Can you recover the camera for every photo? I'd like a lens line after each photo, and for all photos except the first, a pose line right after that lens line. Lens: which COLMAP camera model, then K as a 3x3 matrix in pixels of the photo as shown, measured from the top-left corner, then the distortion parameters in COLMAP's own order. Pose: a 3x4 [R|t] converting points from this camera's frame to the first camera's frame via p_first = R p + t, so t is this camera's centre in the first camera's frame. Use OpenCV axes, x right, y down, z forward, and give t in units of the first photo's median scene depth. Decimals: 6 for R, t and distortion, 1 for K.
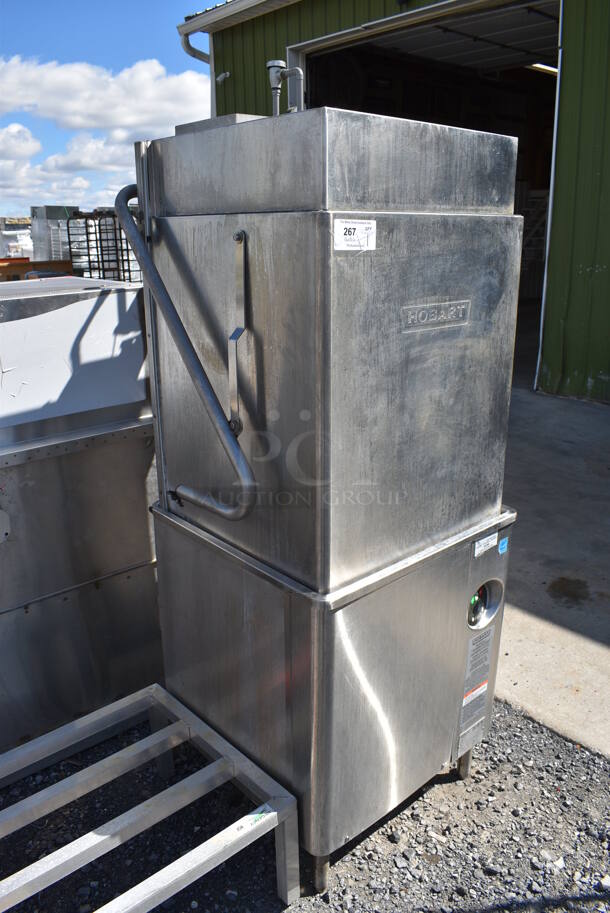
lens RADIAL K [[709.8, 0, 298.3], [0, 709.8, 458.4], [0, 0, 1]] dist [-0.097004, 0.016212]
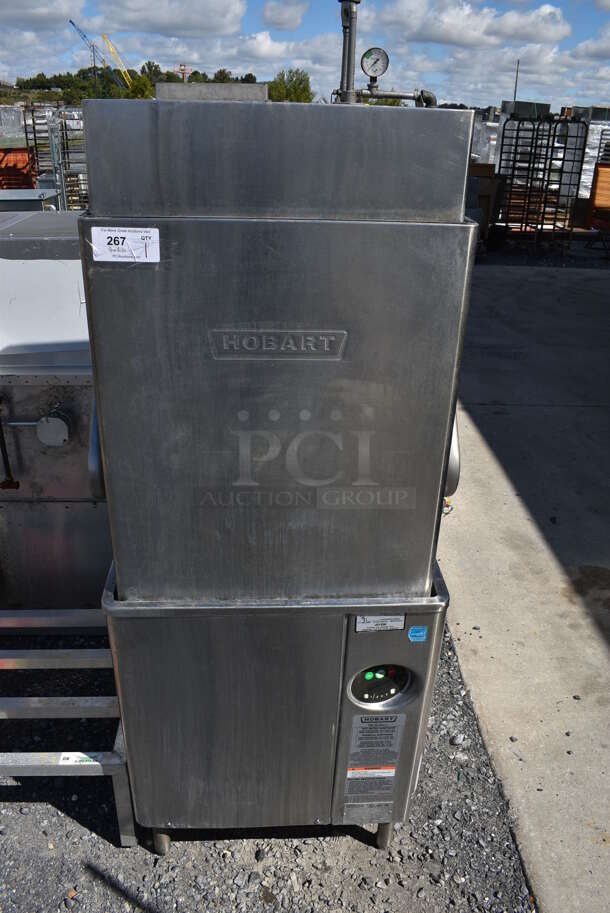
lens RADIAL K [[709.8, 0, 298.1], [0, 709.8, 457.2], [0, 0, 1]] dist [-0.097004, 0.016212]
pose [[0.784273, 0.300799, -0.542619, 0.635310], [-0.222755, 0.952811, 0.206230, -0.230253], [0.579048, -0.040870, 0.814269, 0.312871]]
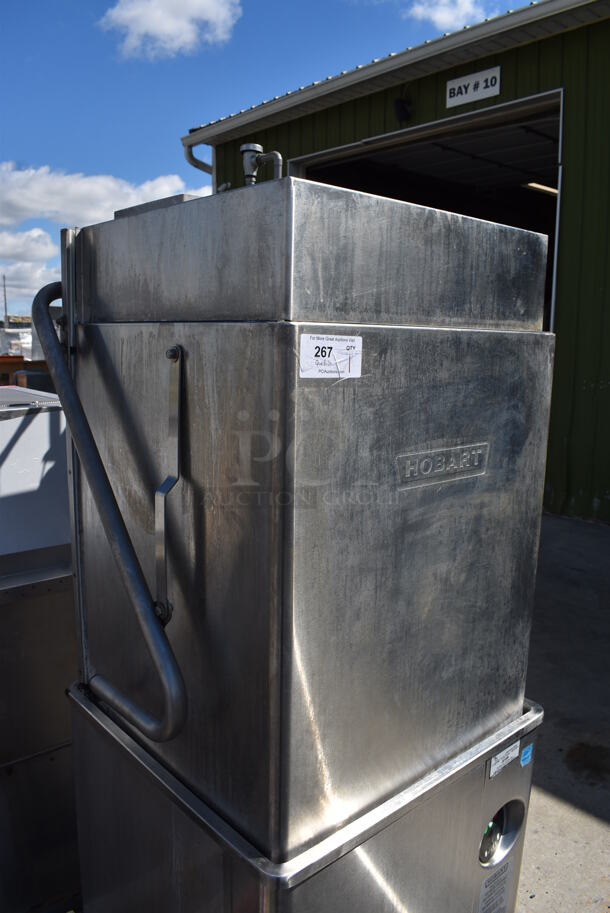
lens RADIAL K [[709.8, 0, 298.6], [0, 709.8, 465.8], [0, 0, 1]] dist [-0.097004, 0.016212]
pose [[0.999629, 0.026782, 0.004950, 0.037578], [-0.025877, 0.990642, -0.134014, -0.090520], [-0.008493, 0.133836, 0.990967, 0.249126]]
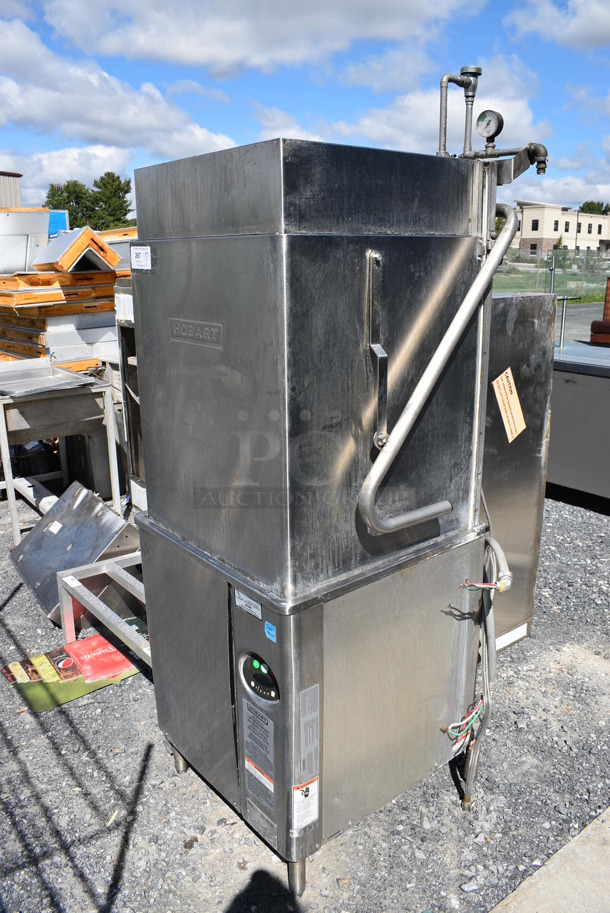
lens RADIAL K [[709.8, 0, 304.7], [0, 709.8, 463.1], [0, 0, 1]] dist [-0.097004, 0.016212]
pose [[-0.035422, 0.295429, -0.954708, 1.165380], [-0.304206, 0.906786, 0.291886, -0.353320], [0.951947, 0.300767, 0.057751, 1.055801]]
